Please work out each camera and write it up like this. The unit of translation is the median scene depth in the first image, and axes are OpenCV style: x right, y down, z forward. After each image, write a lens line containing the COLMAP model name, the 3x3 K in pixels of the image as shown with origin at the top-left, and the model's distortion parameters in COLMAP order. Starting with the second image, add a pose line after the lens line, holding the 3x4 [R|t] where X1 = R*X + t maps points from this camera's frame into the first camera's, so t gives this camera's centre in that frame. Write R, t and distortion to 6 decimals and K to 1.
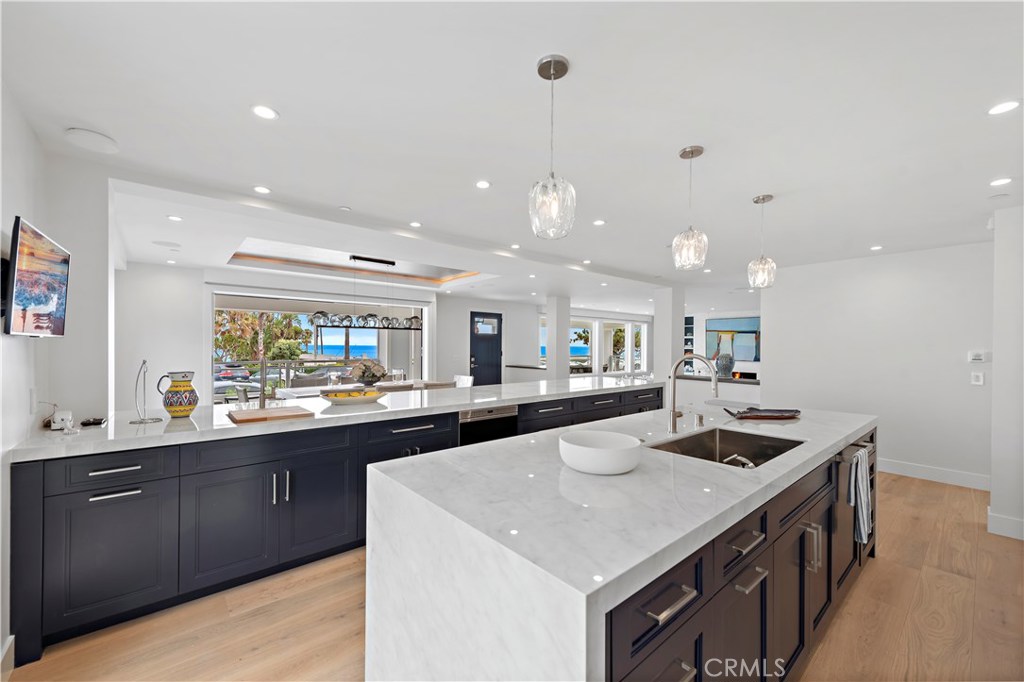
lens RADIAL K [[403.8, 0, 514.4], [0, 403.8, 345.8], [0, 0, 1]] dist [0.013783, -0.002479]
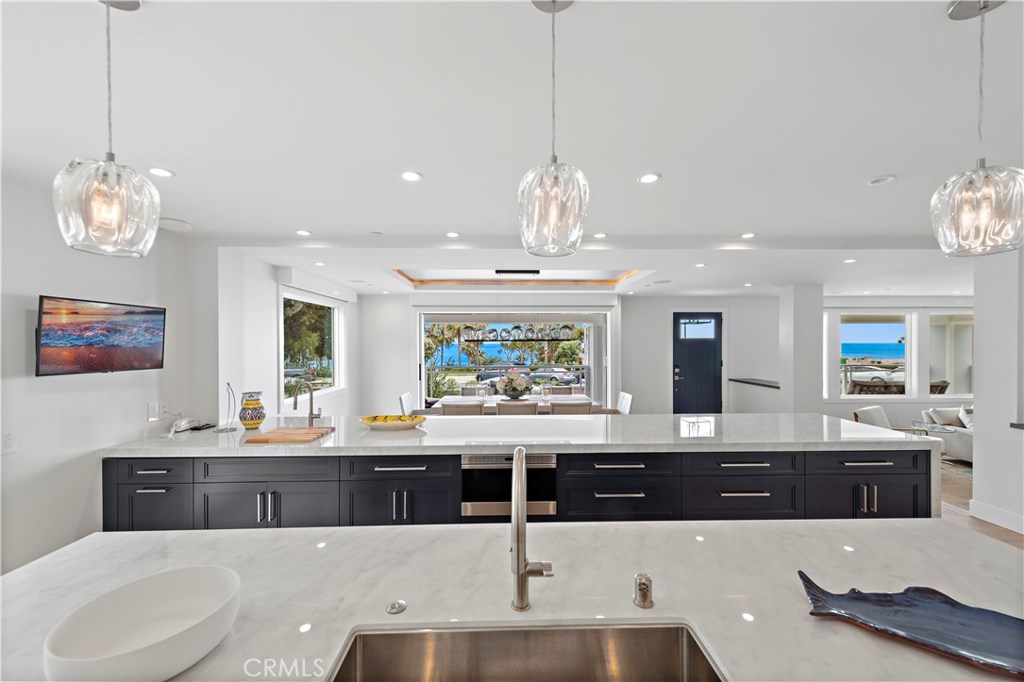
lens RADIAL K [[403.8, 0, 509.2], [0, 403.8, 337.5], [0, 0, 1]] dist [0.013783, -0.002479]
pose [[0.780210, -0.018467, -0.625245, 0.255033], [0.007093, 0.999761, -0.020678, -0.032052], [0.625478, 0.011699, 0.780154, 0.233619]]
